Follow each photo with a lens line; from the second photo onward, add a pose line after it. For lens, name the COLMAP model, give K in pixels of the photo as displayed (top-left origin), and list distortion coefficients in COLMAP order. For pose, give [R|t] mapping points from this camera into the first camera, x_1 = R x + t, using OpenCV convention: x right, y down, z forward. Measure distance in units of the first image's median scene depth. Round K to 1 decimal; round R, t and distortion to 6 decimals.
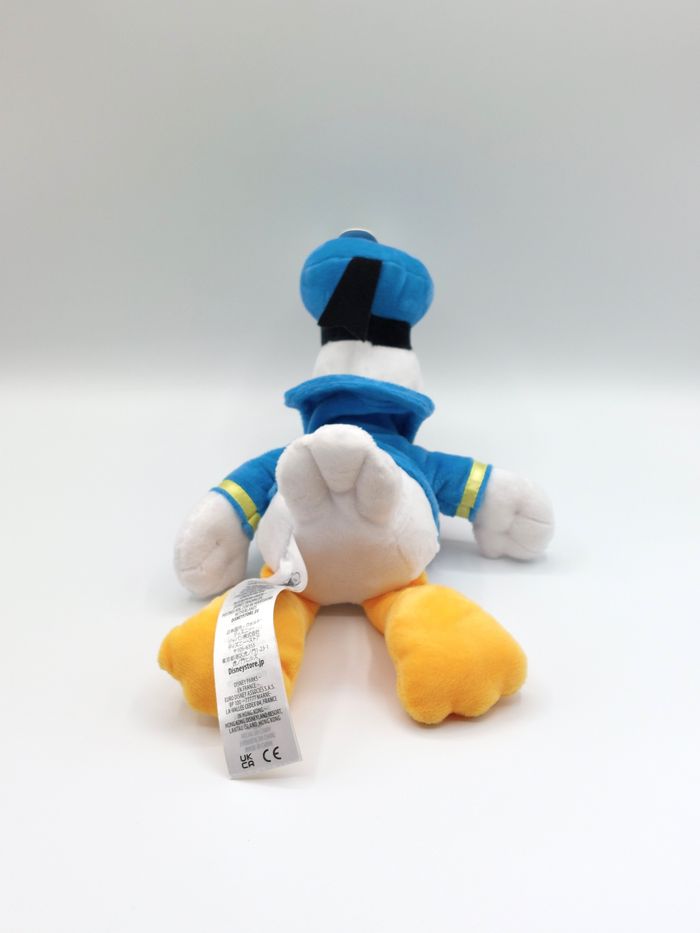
lens RADIAL K [[1361.1, 0, 350.0], [0, 1361.1, 466.5], [0, 0, 1]] dist [0.359292, -1.287600]
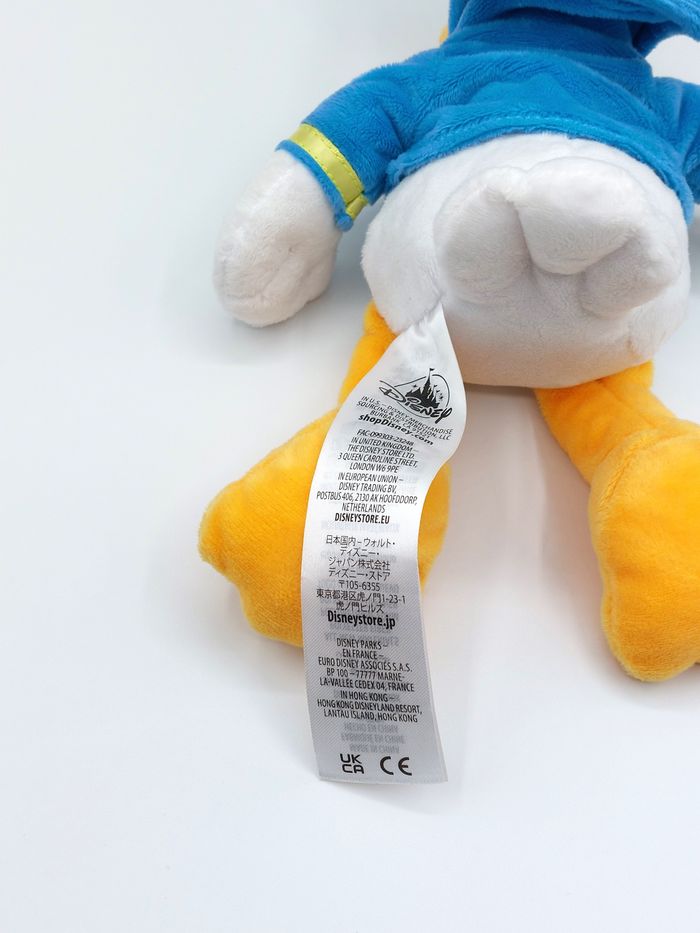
lens RADIAL K [[1361.1, 0, 350.0], [0, 1361.1, 466.5], [0, 0, 1]] dist [0.359292, -1.287600]
pose [[0.995459, 0.076361, 0.056839, -0.112268], [-0.094805, 0.849098, 0.519659, -0.189293], [-0.008581, -0.522687, 0.852481, 0.536201]]
